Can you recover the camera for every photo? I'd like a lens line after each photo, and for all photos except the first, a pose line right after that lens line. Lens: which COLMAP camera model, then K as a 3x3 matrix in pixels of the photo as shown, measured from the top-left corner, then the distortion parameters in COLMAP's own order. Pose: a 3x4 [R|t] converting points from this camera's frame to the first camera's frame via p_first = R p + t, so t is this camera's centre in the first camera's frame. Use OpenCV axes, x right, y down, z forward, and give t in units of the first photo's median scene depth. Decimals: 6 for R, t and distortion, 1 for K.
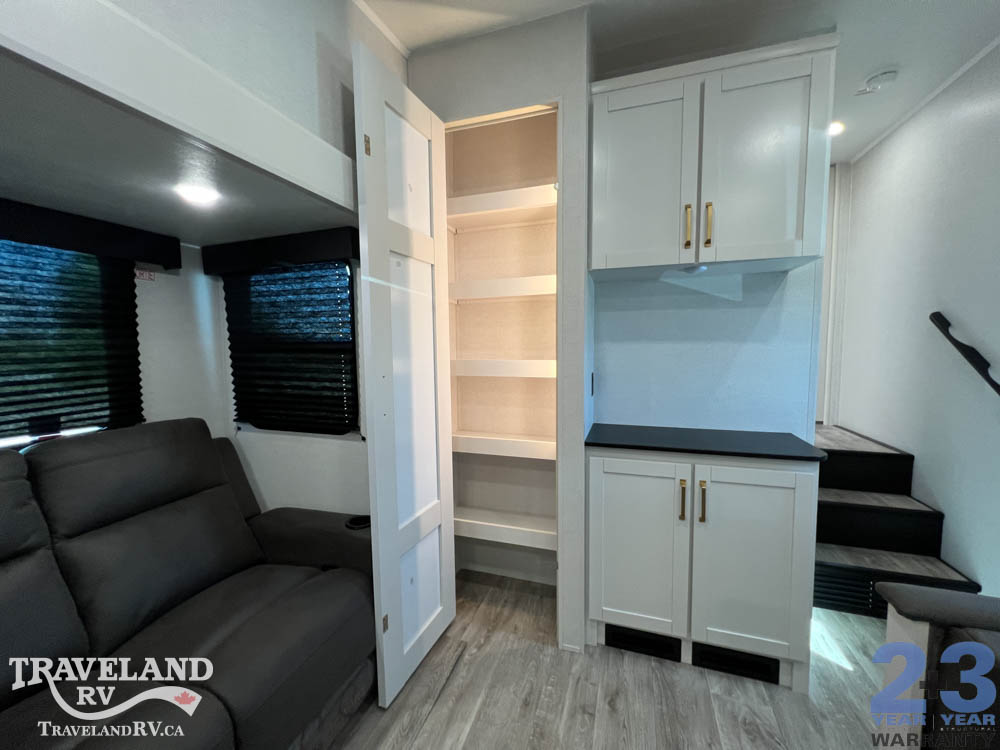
lens RADIAL K [[399.1, 0, 499.0], [0, 399.1, 375.0], [0, 0, 1]] dist [-0.001879, 0.000865]
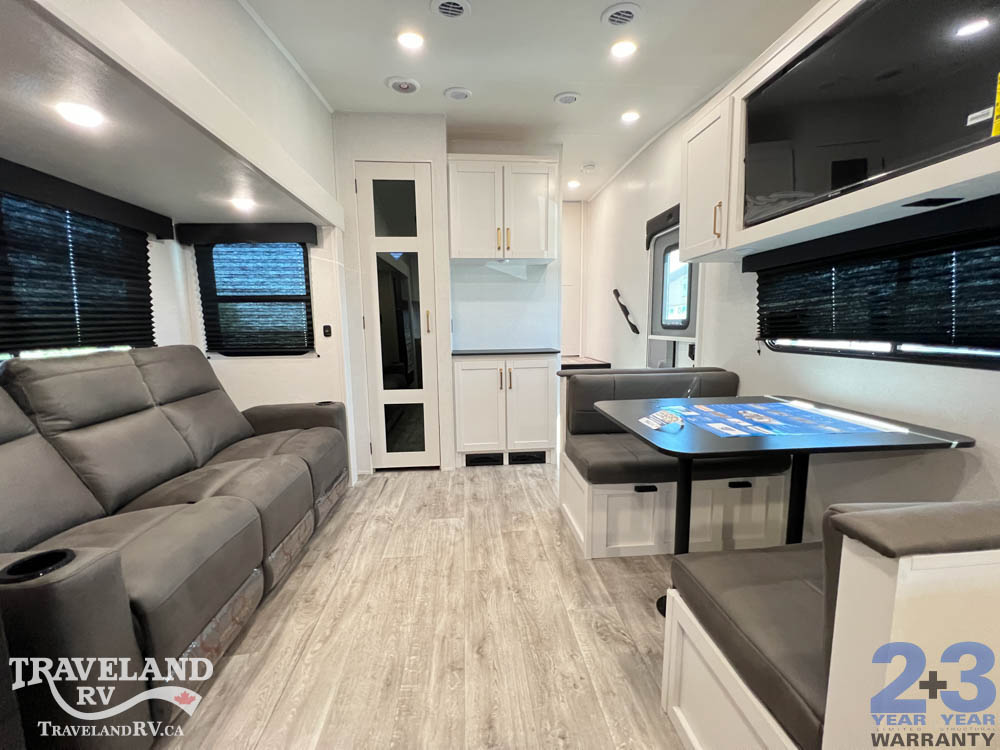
lens RADIAL K [[399.1, 0, 498.3], [0, 399.1, 373.8], [0, 0, 1]] dist [-0.001879, 0.000865]
pose [[0.917968, -0.052588, 0.393152, -0.317082], [0.033386, 0.997899, 0.055527, 0.169812], [-0.395246, -0.037846, 0.917795, -0.779202]]
